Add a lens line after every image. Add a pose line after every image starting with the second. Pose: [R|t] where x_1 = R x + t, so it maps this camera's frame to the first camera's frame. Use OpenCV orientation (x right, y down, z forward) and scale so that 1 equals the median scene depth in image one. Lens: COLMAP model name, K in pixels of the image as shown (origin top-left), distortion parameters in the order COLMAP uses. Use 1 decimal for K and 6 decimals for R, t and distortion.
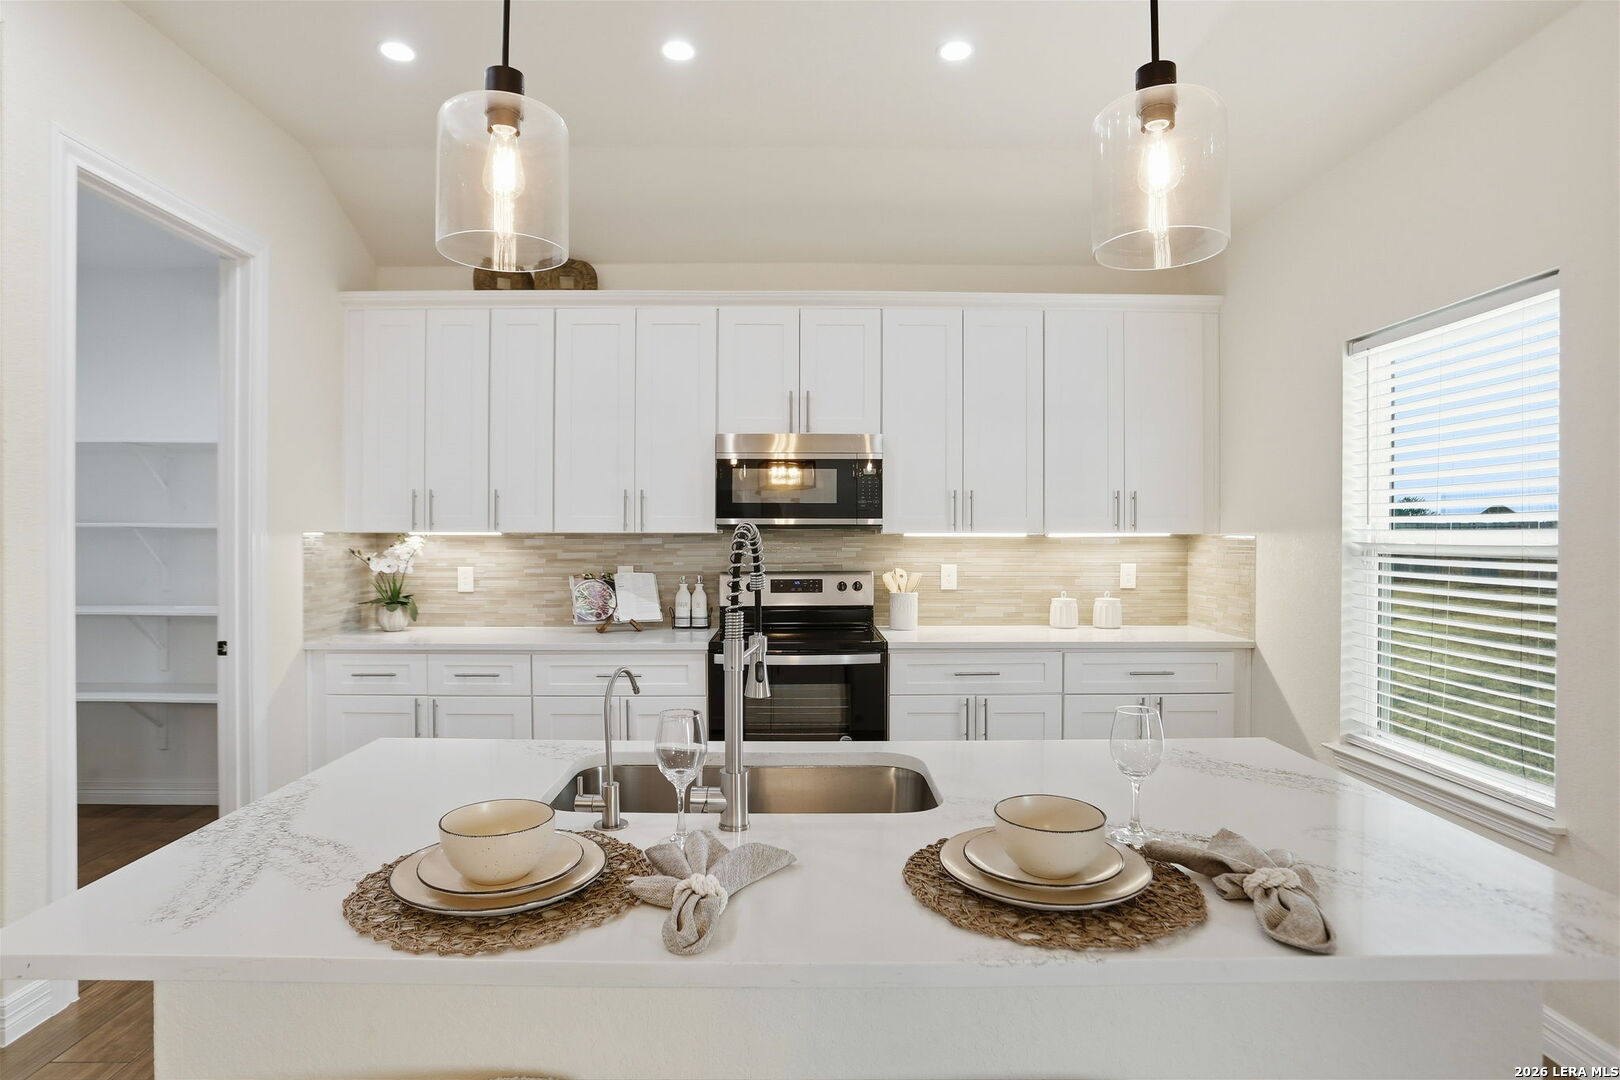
lens RADIAL K [[916.3, 0, 784.8], [0, 916.3, 539.0], [0, 0, 1]] dist [-0.042804, 0.013327]
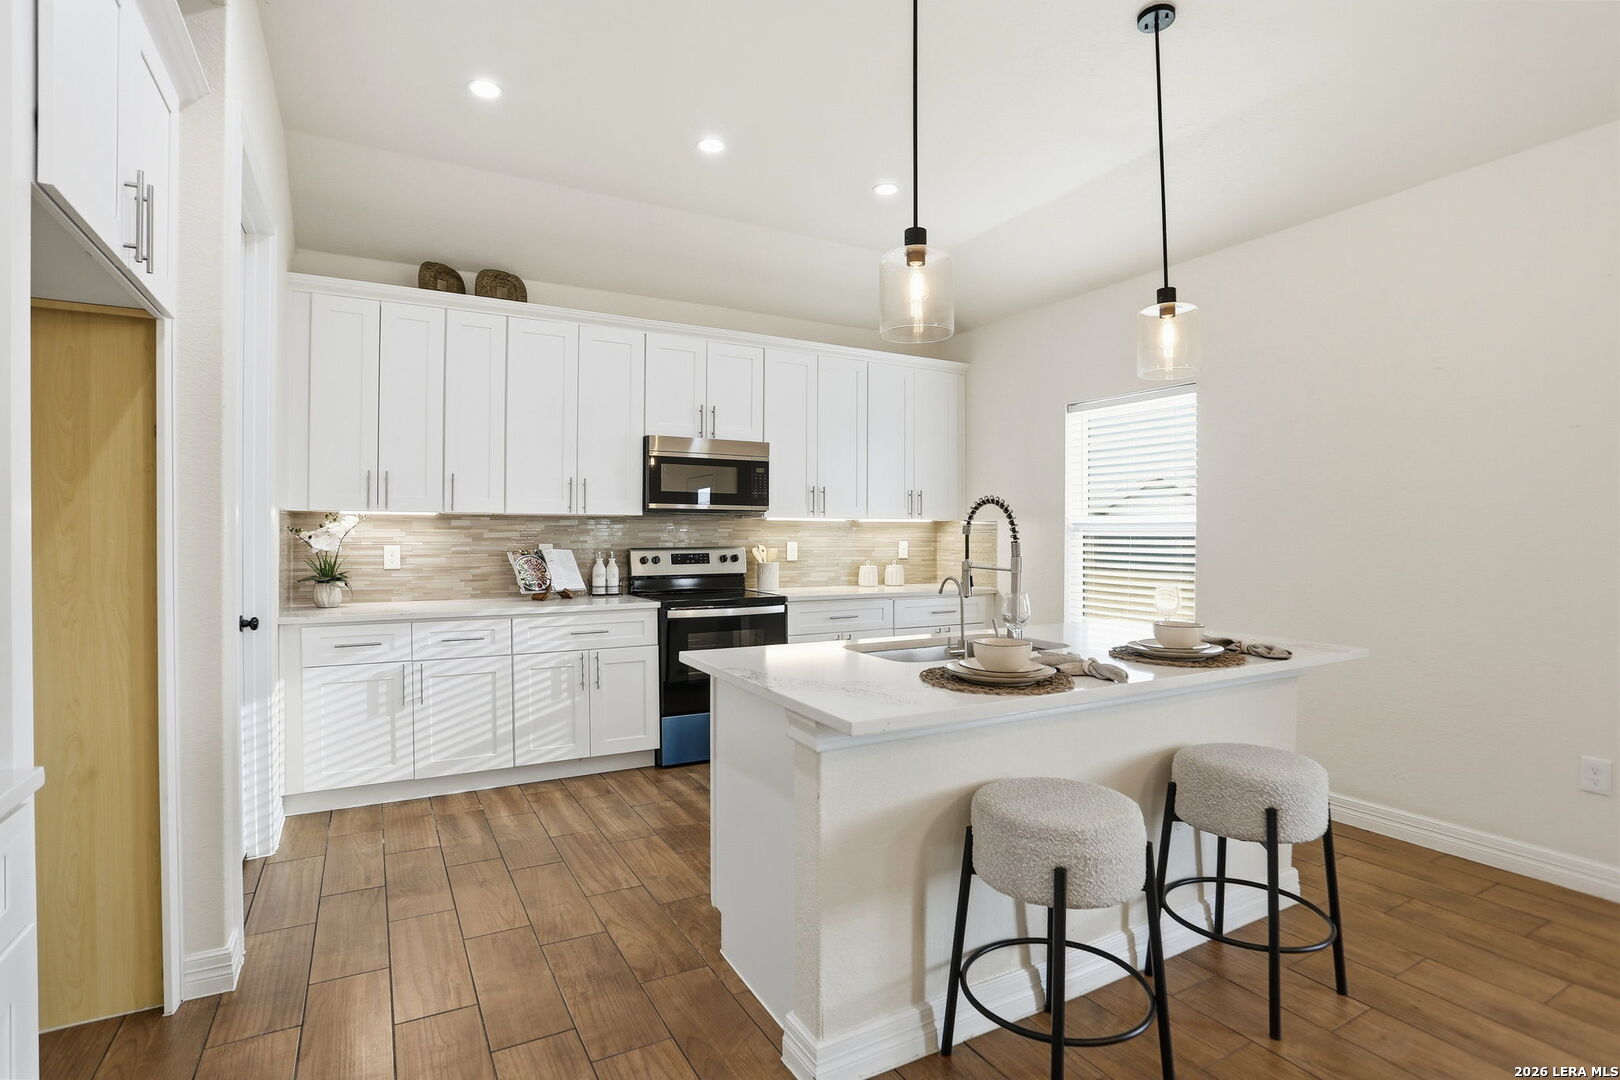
lens RADIAL K [[866.7, 0, 793.8], [0, 866.7, 534.0], [0, 0, 1]] dist [-0.019065, 0.002666]
pose [[0.871190, 0.003314, 0.490934, -0.449913], [-0.000472, 0.999982, -0.005911, 0.023808], [-0.490945, 0.004918, 0.871177, -0.110309]]
